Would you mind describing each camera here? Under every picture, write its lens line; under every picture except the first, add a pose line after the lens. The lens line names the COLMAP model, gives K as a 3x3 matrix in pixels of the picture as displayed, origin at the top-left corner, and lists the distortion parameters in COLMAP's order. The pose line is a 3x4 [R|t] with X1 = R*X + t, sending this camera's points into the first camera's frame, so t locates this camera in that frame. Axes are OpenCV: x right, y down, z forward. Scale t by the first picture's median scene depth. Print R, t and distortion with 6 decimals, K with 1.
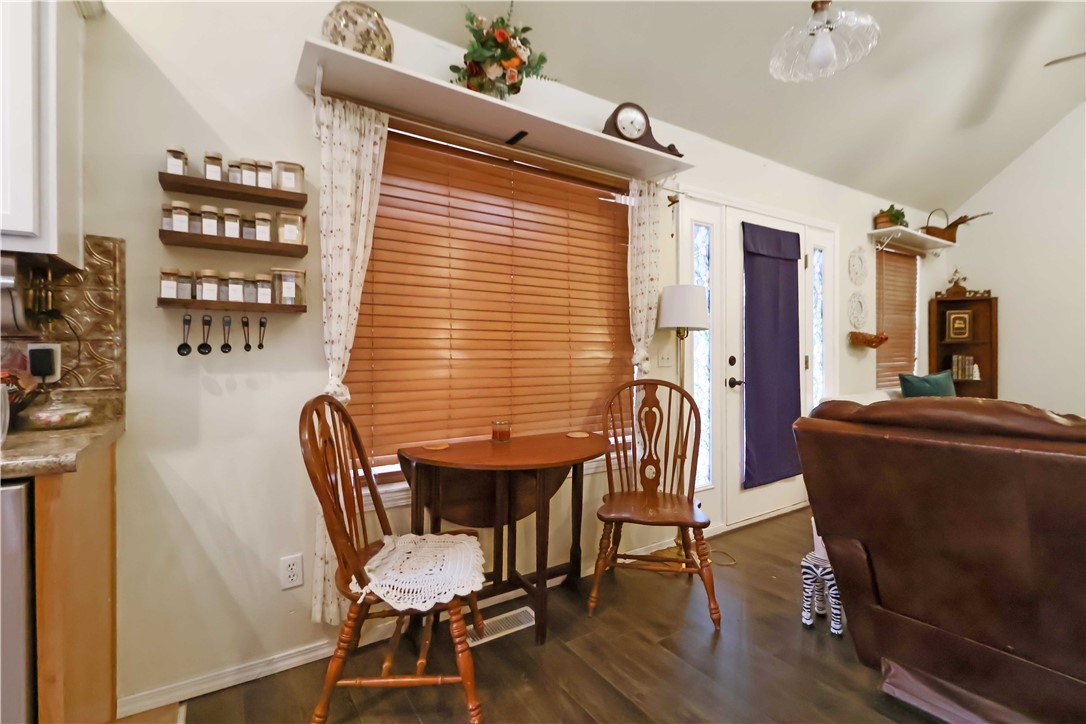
lens RADIAL K [[499.6, 0, 563.3], [0, 499.6, 354.3], [0, 0, 1]] dist [0.012934, -0.000172]
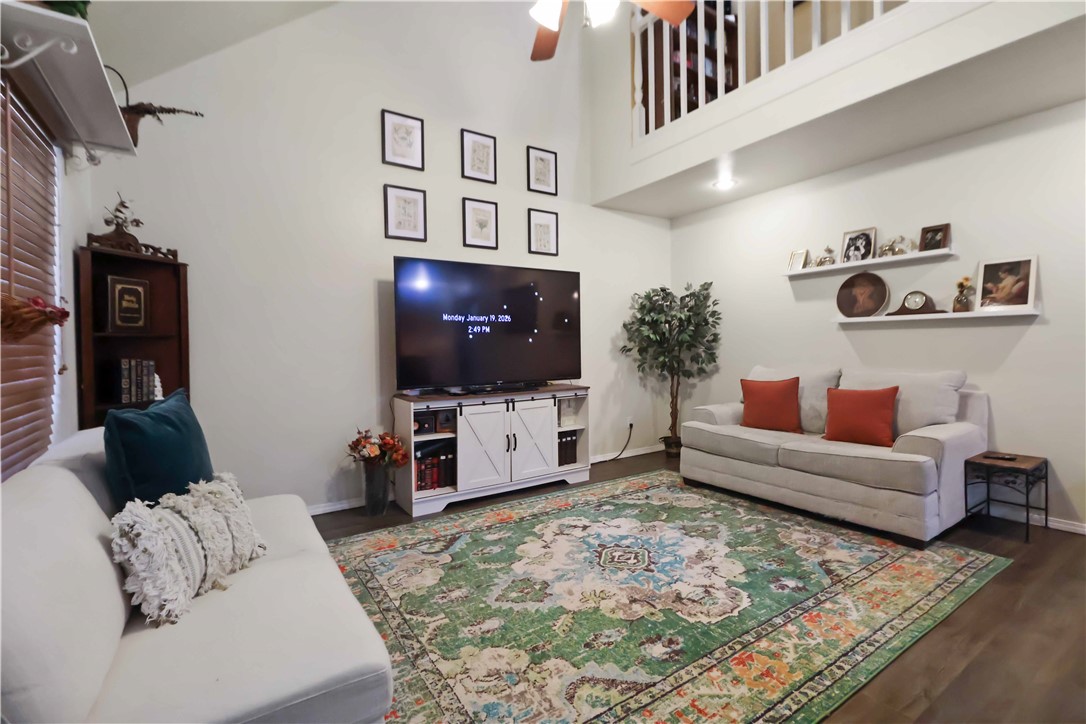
lens RADIAL K [[485.2, 0, 550.1], [0, 485.2, 354.9], [0, 0, 1]] dist [0.016841, -0.012322]
pose [[0.005378, -0.013890, 0.999889, 0.256231], [0.013030, 0.999820, 0.013818, -0.003537], [-0.999901, 0.012955, 0.005558, 0.543300]]
